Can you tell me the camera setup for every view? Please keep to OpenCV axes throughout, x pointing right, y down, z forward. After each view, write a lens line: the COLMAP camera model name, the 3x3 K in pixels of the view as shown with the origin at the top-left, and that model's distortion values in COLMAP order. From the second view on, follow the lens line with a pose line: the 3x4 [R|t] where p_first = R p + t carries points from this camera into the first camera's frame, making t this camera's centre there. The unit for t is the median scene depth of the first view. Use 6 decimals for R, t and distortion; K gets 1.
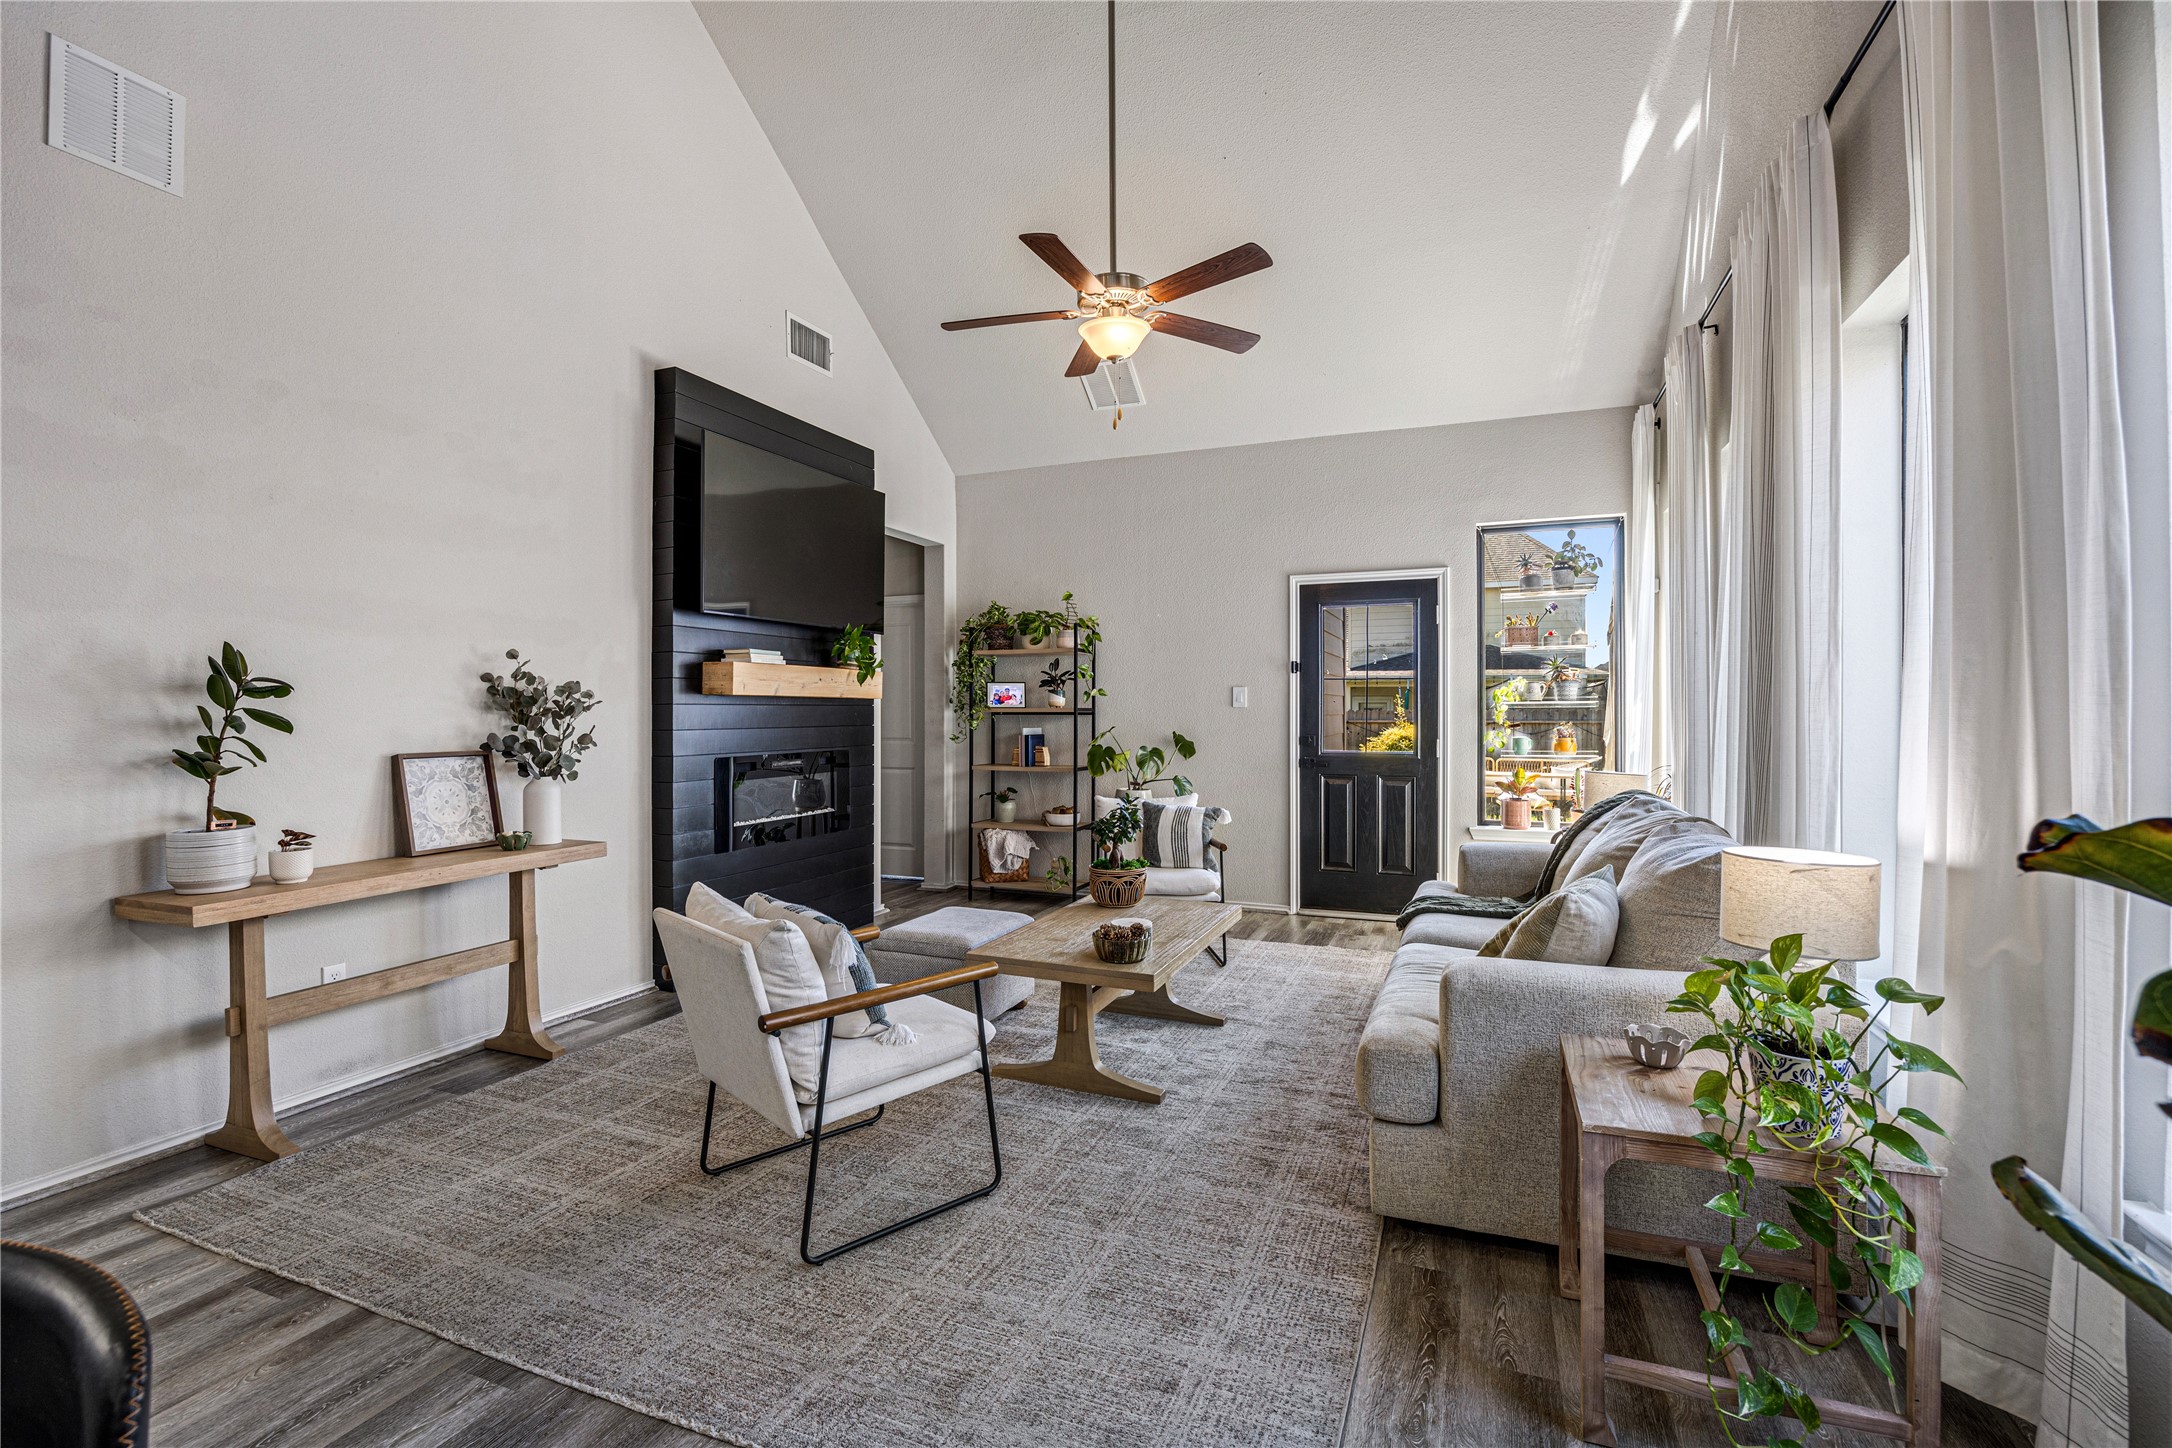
lens RADIAL K [[976.3, 0, 1080.4], [0, 976.3, 719.6], [0, 0, 1]] dist [-0.018825, -0.000249]
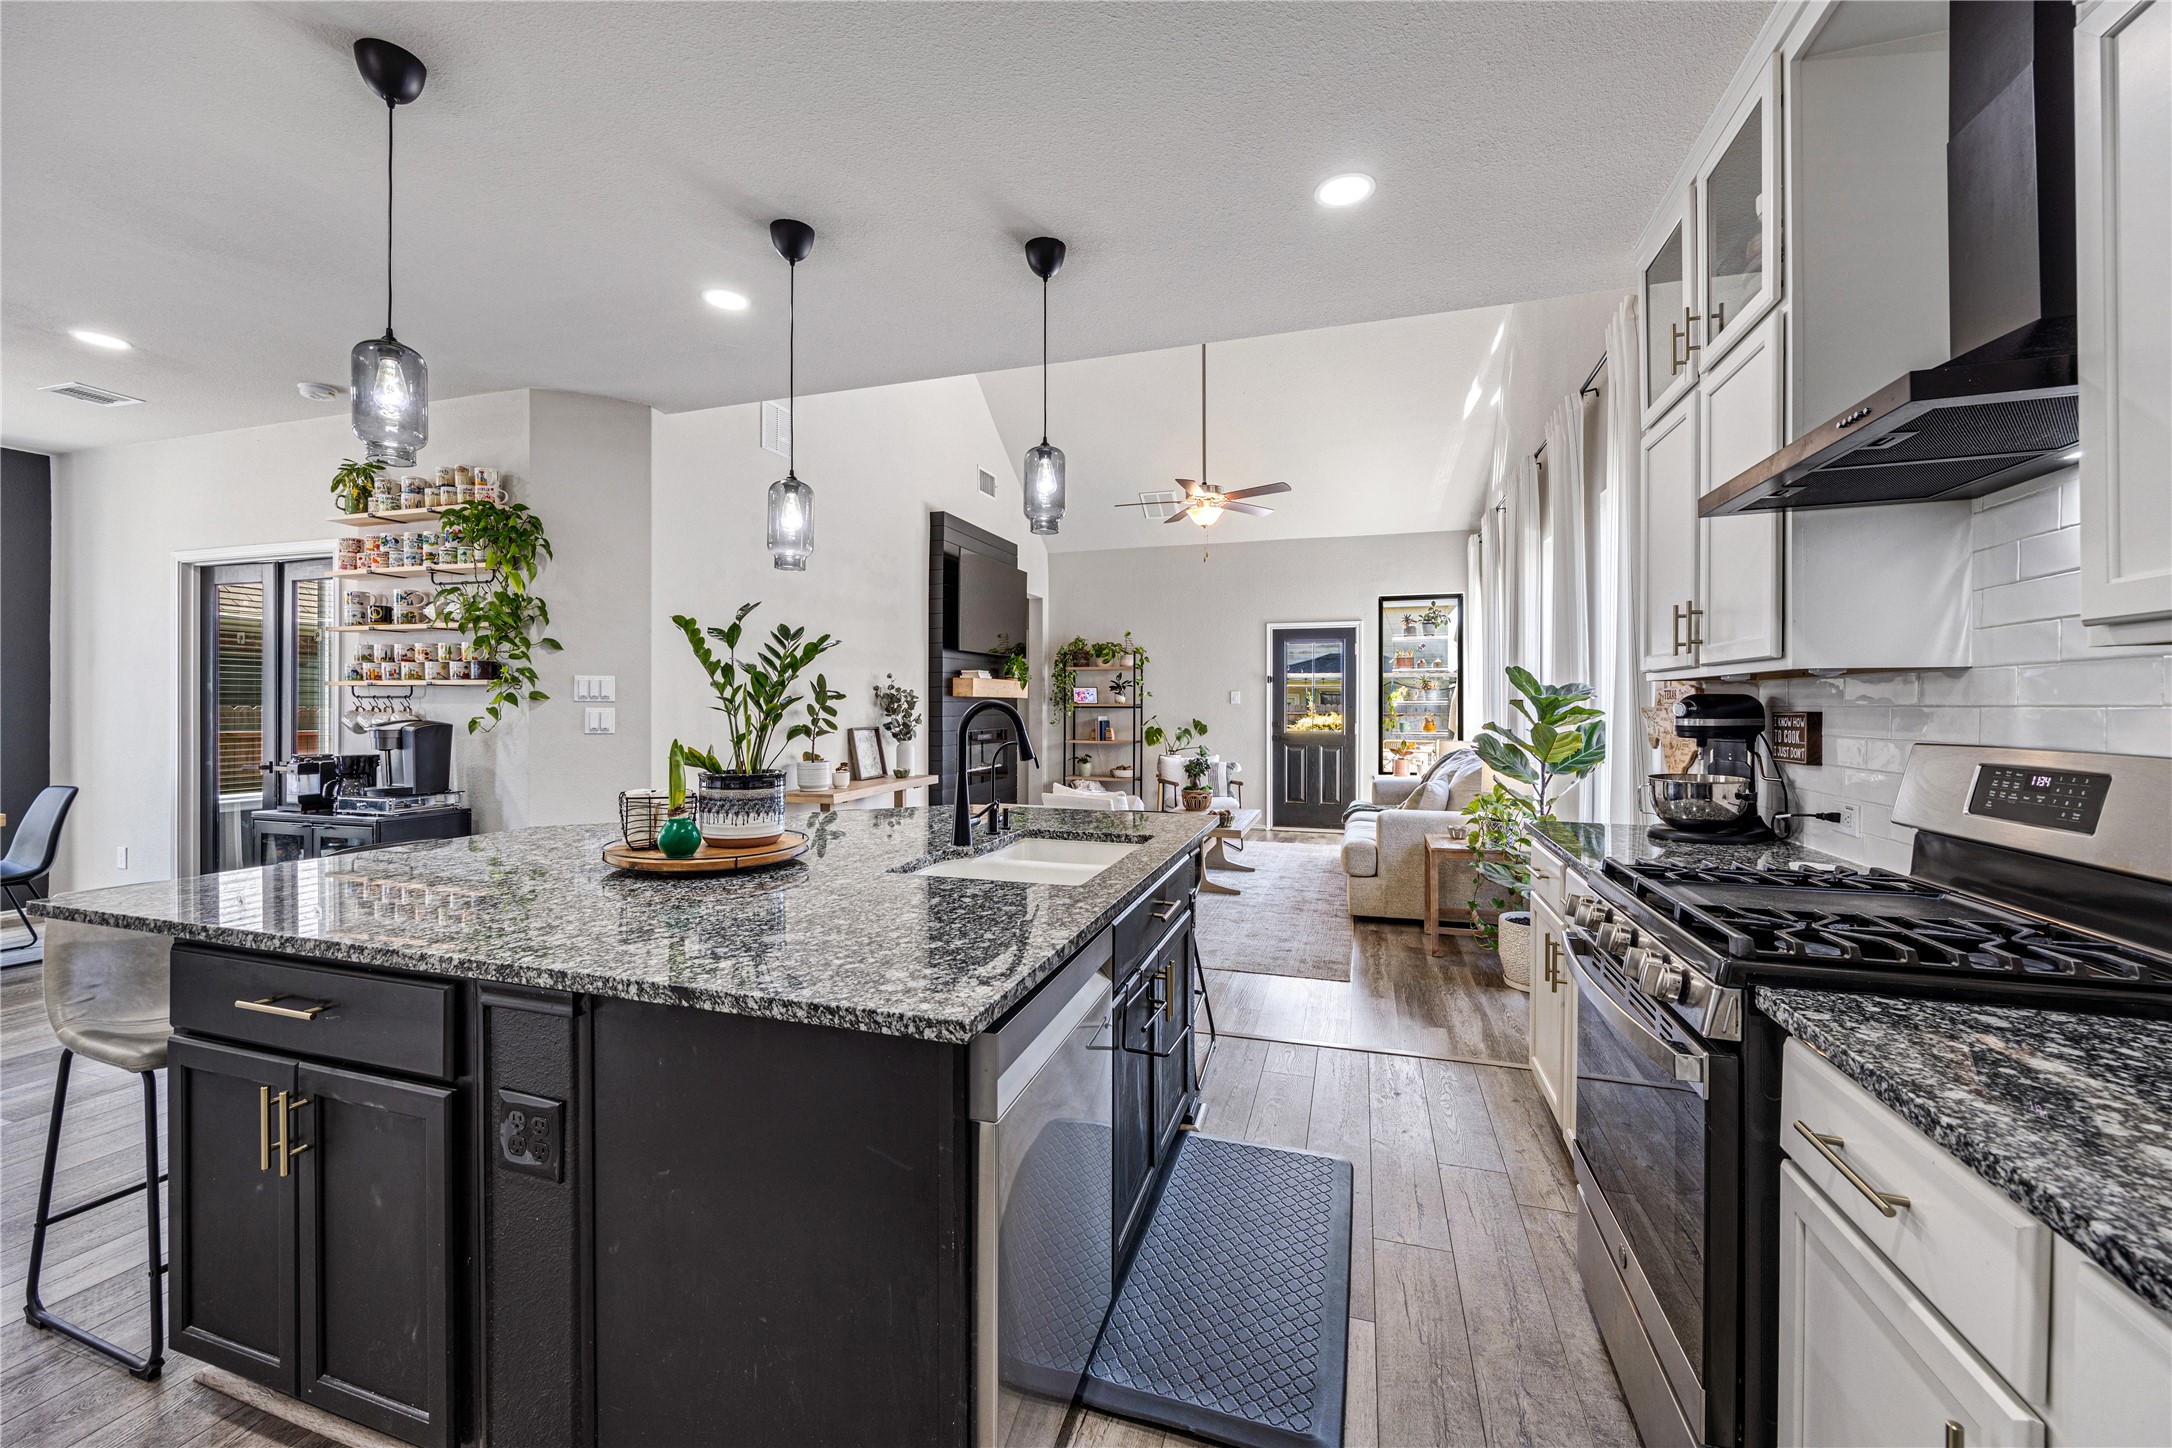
lens RADIAL K [[865.0, 0, 1080.2], [0, 865.0, 715.1], [0, 0, 1]] dist [-0.007448, -0.000229]
pose [[0.997208, 0.002967, 0.074612, -0.226995], [-0.003341, 0.999982, 0.004888, -0.000226], [-0.074596, -0.005124, 0.997201, -0.469496]]
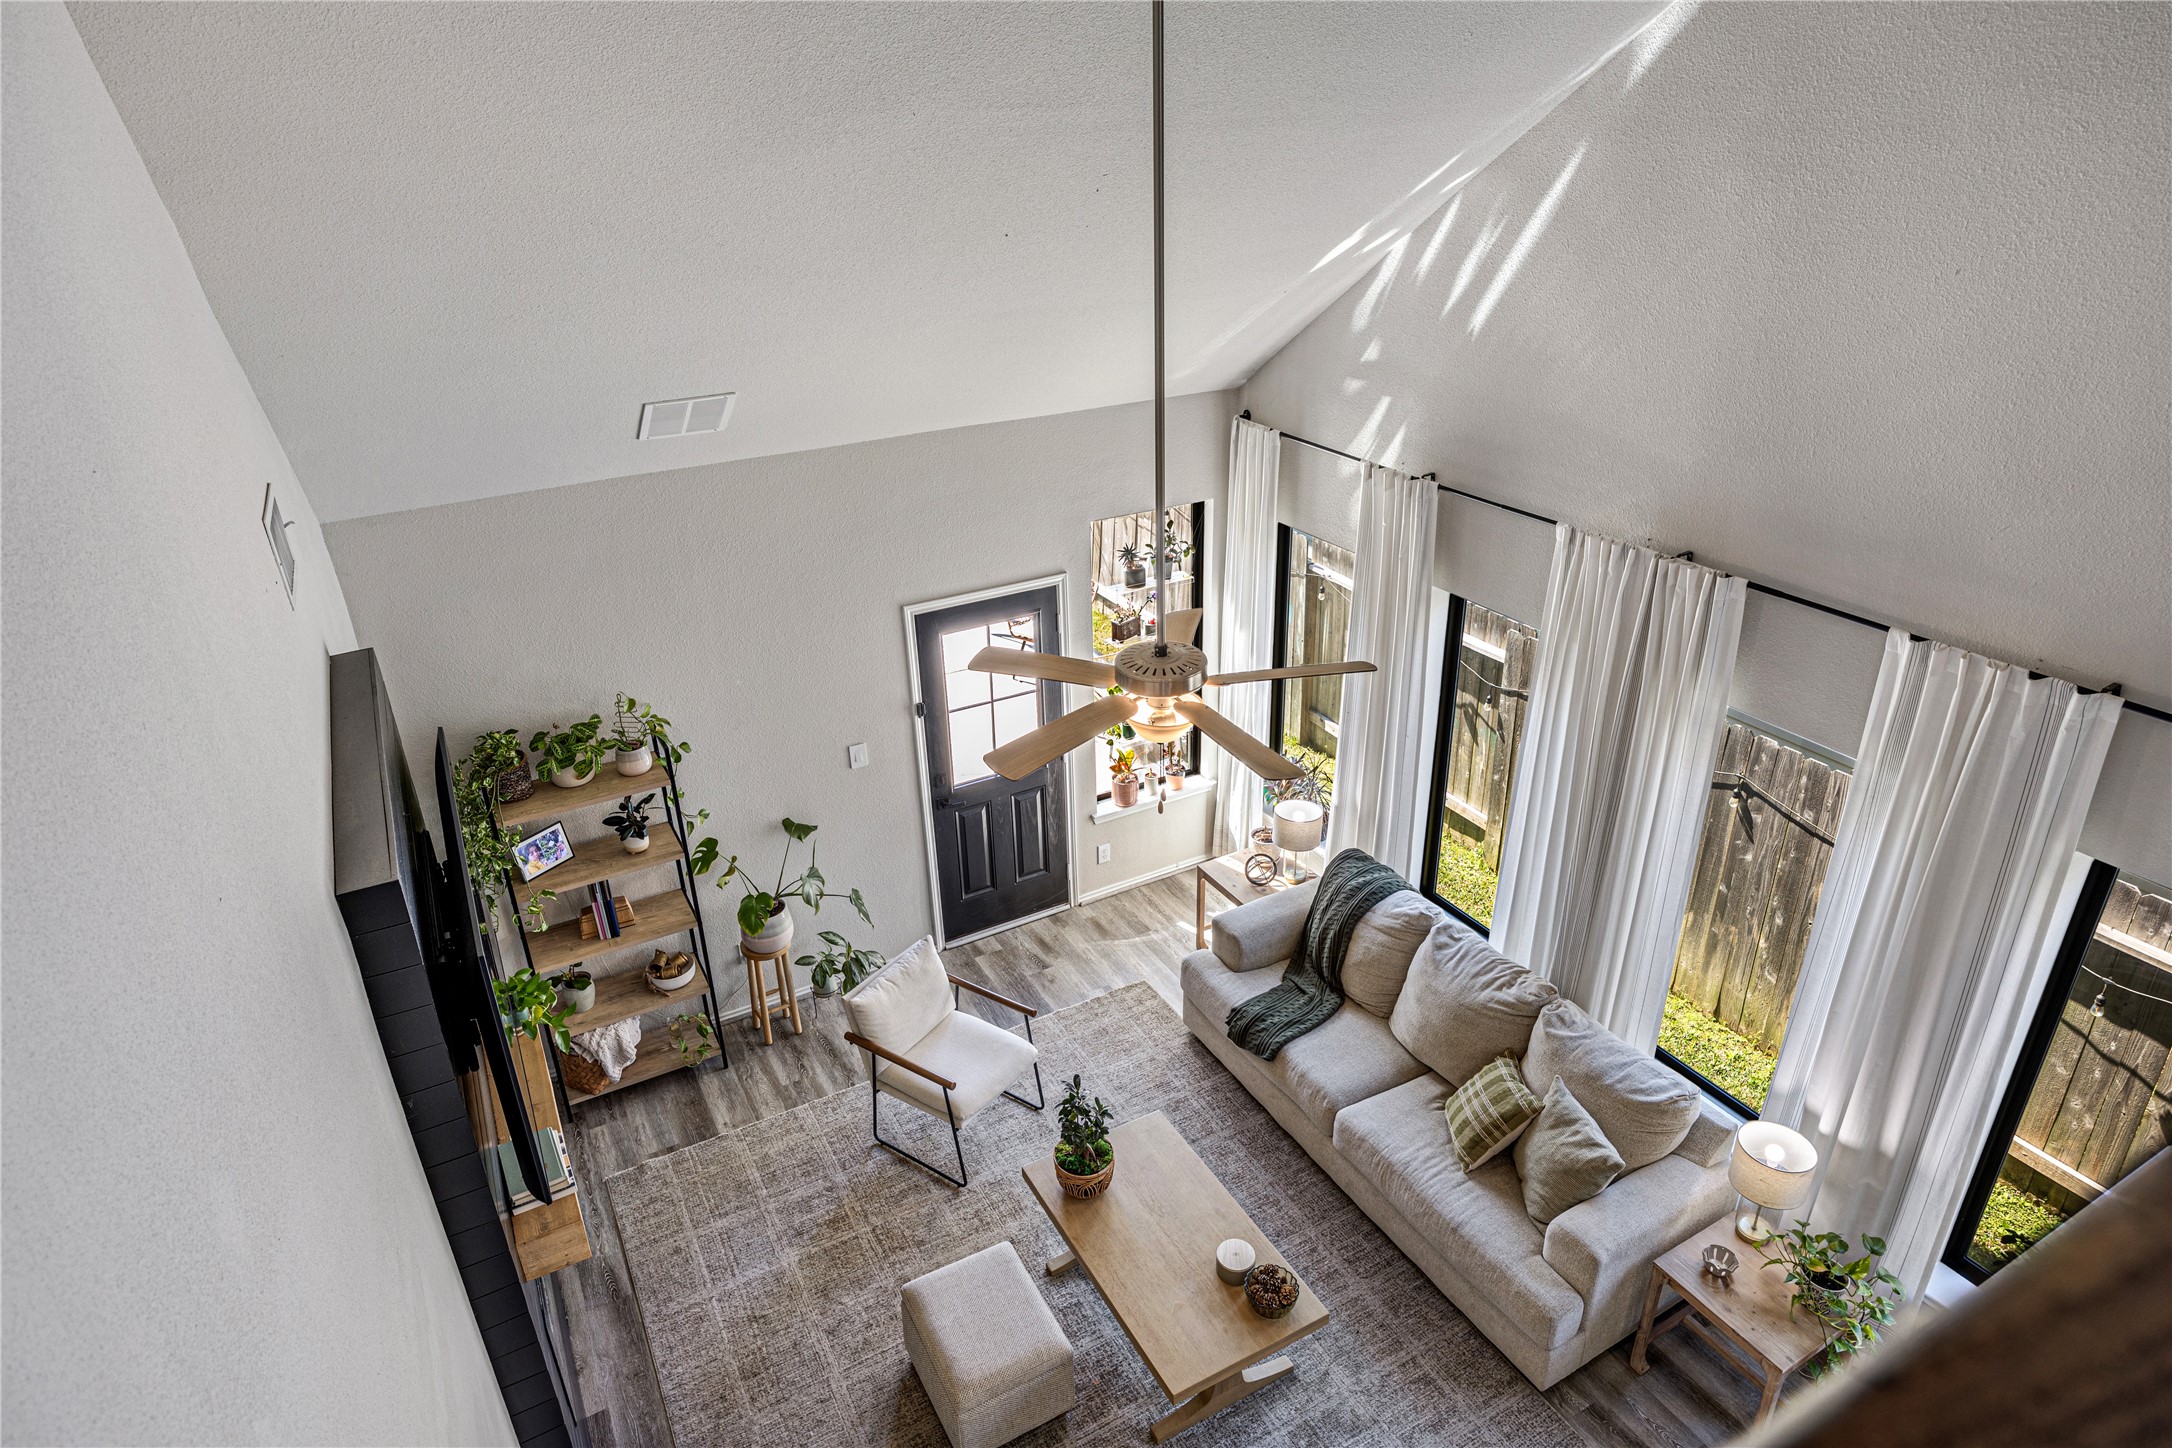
lens RADIAL K [[1269.7, 0, 1086.0], [0, 1269.7, 724.0], [0, 0, 1]] dist [-0.002309, -0.000146]
pose [[0.628096, -0.353454, 0.693228, -0.495558], [0.027701, 0.900475, 0.434025, -0.563585], [-0.777642, -0.253406, 0.575376, 0.286128]]
